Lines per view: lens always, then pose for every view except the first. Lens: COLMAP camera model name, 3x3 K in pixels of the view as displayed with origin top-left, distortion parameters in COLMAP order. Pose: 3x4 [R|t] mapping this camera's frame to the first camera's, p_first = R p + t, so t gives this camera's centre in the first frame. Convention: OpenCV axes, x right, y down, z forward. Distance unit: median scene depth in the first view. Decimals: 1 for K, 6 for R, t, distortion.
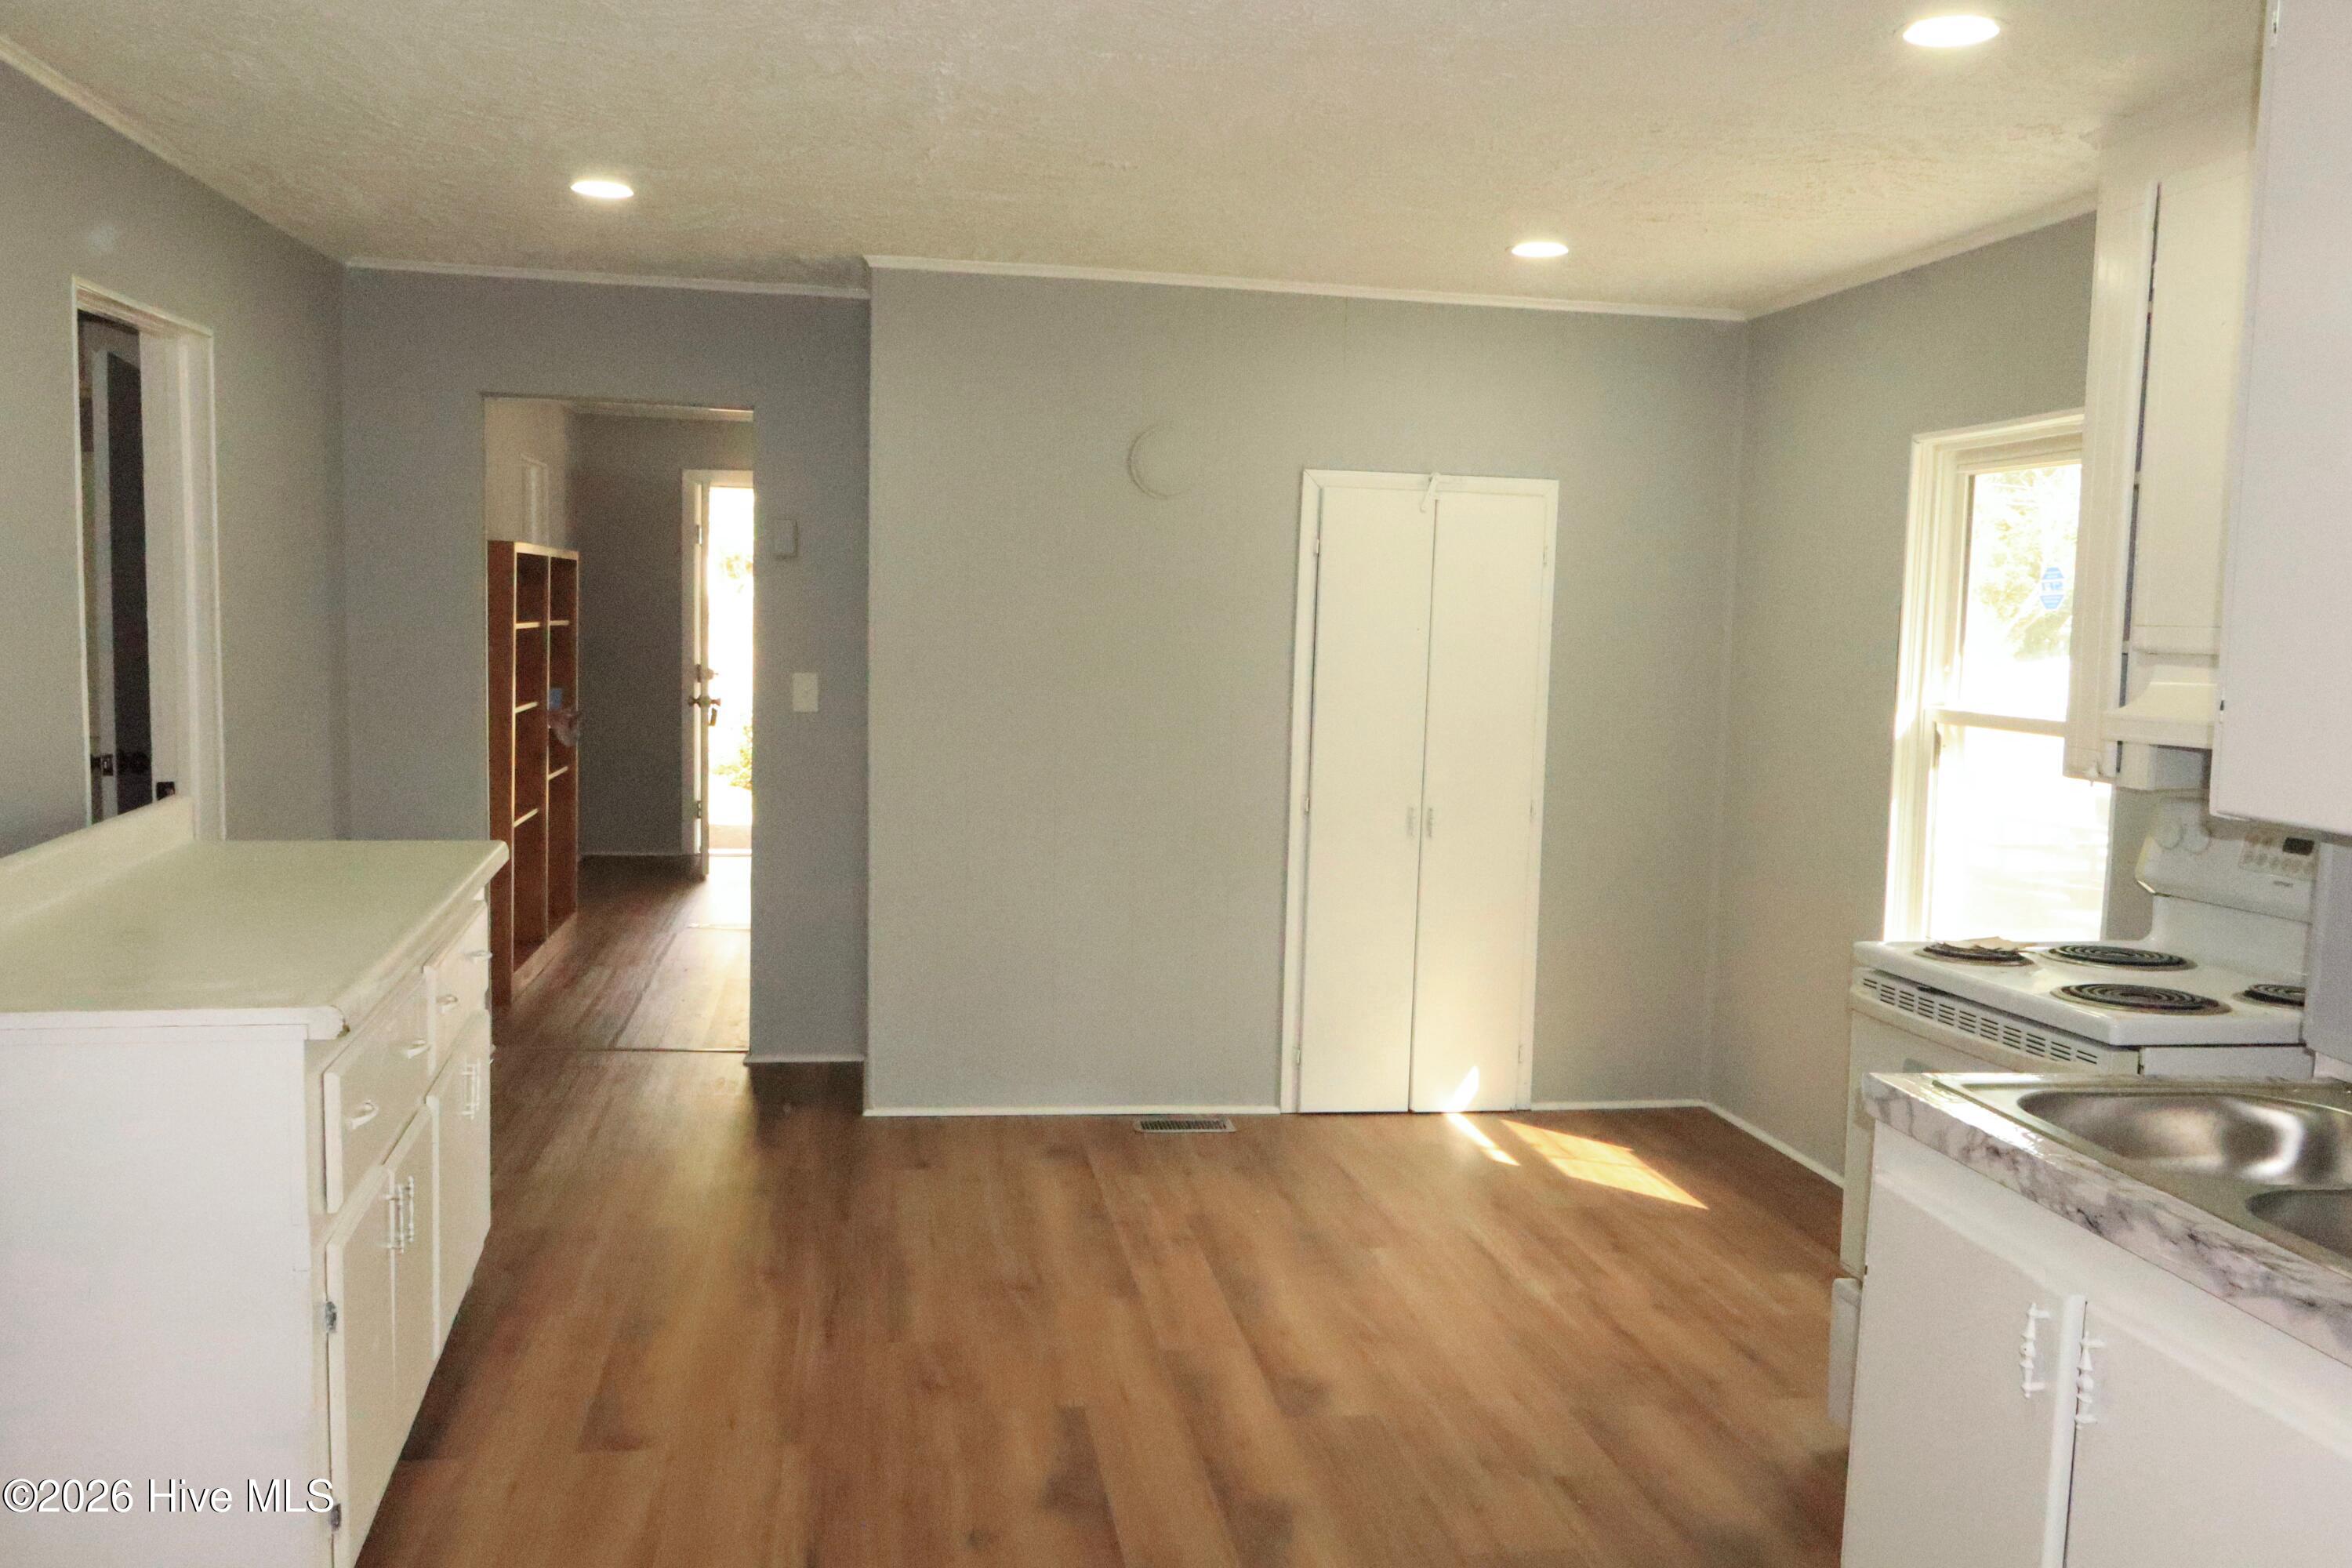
lens RADIAL K [[1956.6, 0, 1176.0], [0, 1956.6, 784.0], [0, 0, 1]] dist [-0.003818, 0.000281]
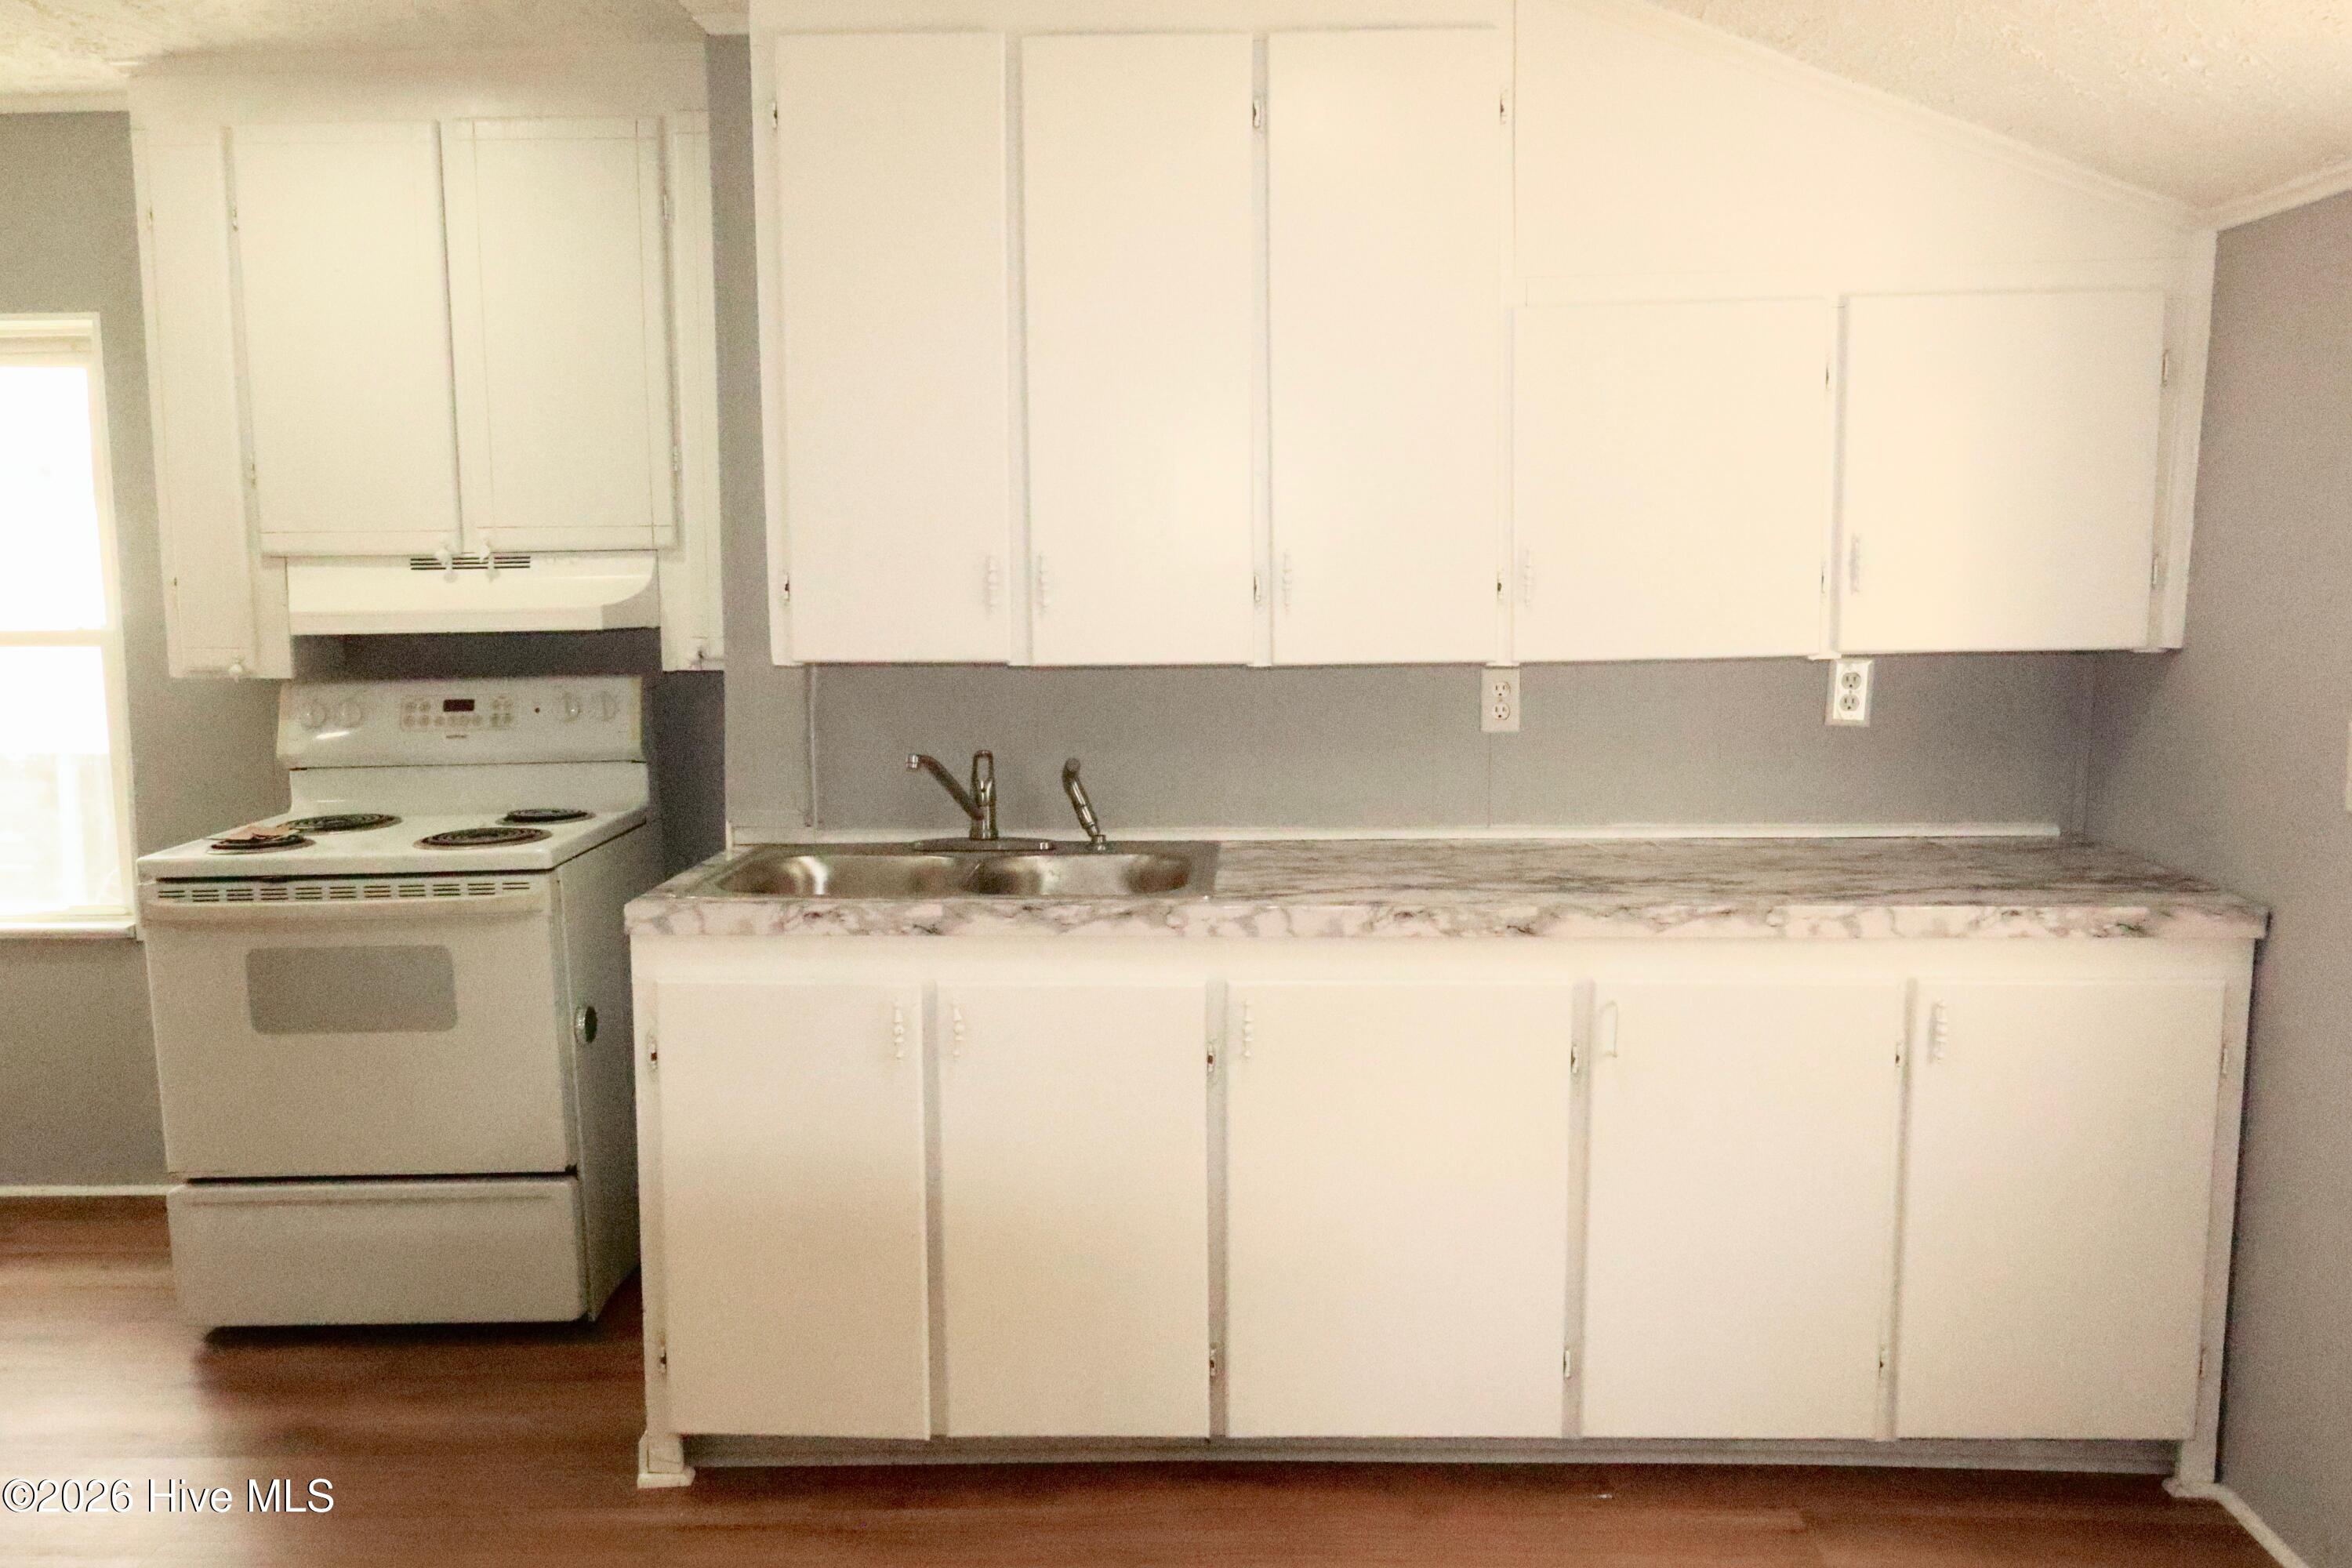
lens RADIAL K [[1956.6, 0, 1176.0], [0, 1956.6, 784.0], [0, 0, 1]] dist [-0.003818, 0.000281]
pose [[0.172513, -0.151946, 0.973217, -0.816261], [0.101590, 0.985506, 0.135856, -0.059571], [-0.979754, 0.075432, 0.185449, 0.470255]]
